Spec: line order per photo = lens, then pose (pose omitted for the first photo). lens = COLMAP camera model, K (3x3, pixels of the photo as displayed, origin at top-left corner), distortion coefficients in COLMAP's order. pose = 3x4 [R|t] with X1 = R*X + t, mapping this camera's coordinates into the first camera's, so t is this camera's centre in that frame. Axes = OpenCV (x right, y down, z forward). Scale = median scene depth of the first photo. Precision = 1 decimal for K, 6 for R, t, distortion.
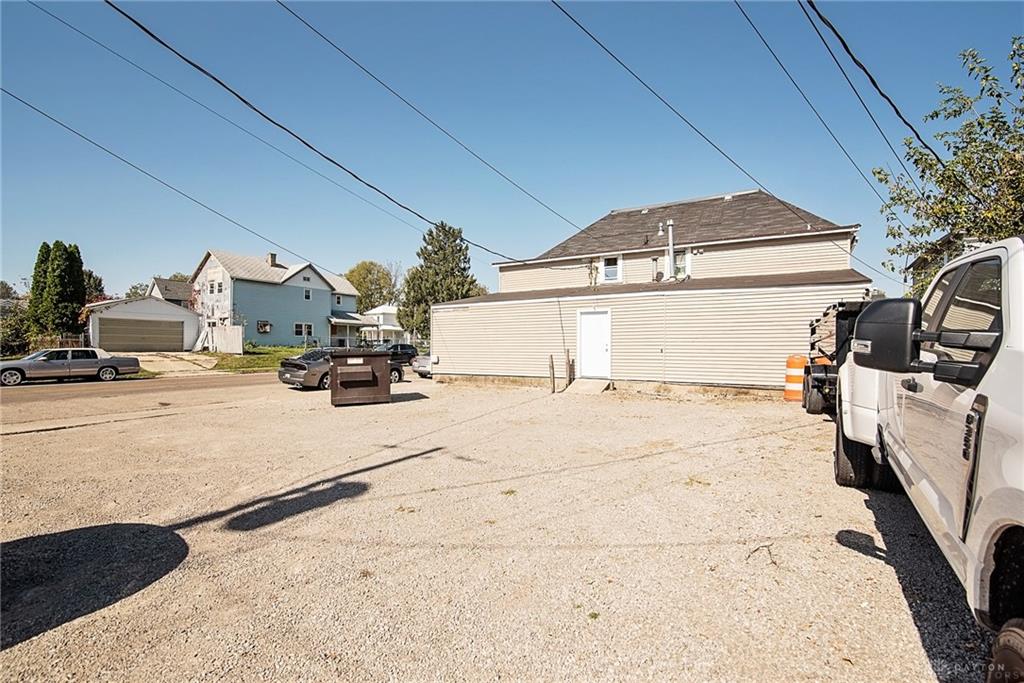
lens RADIAL K [[479.0, 0, 508.6], [0, 479.0, 343.1], [0, 0, 1]] dist [-0.004301, -0.000524]
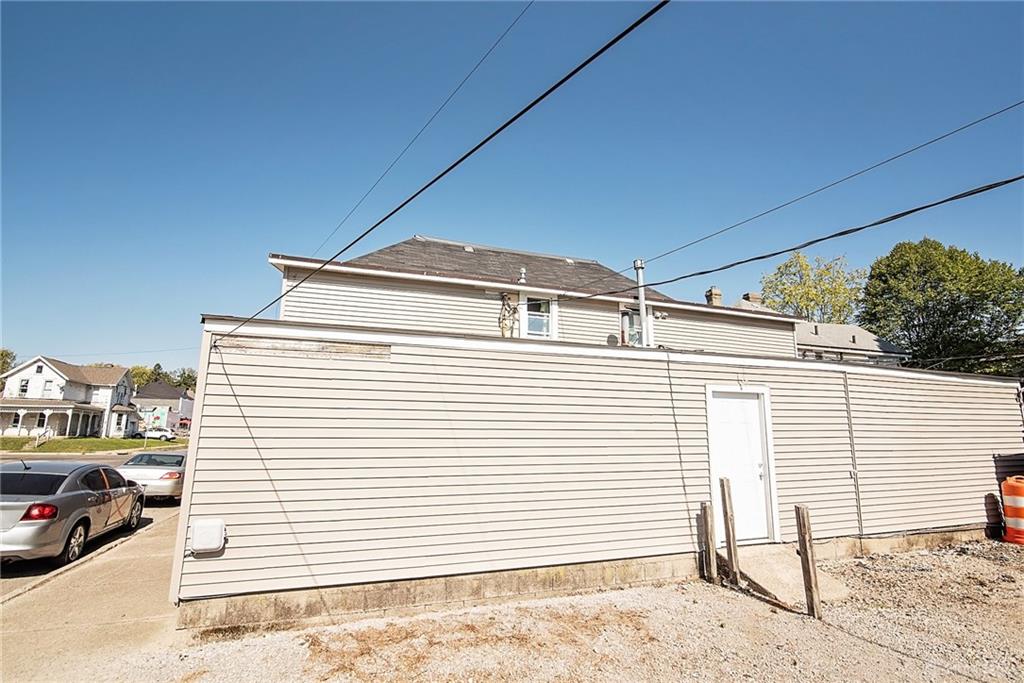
lens RADIAL K [[479.0, 0, 514.4], [0, 479.0, 342.3], [0, 0, 1]] dist [-0.004301, -0.000524]
pose [[0.610328, 0.148011, 0.778198, -0.267782], [-0.010694, 0.983839, -0.178737, -0.023173], [-0.792076, 0.100767, 0.602047, 0.733383]]
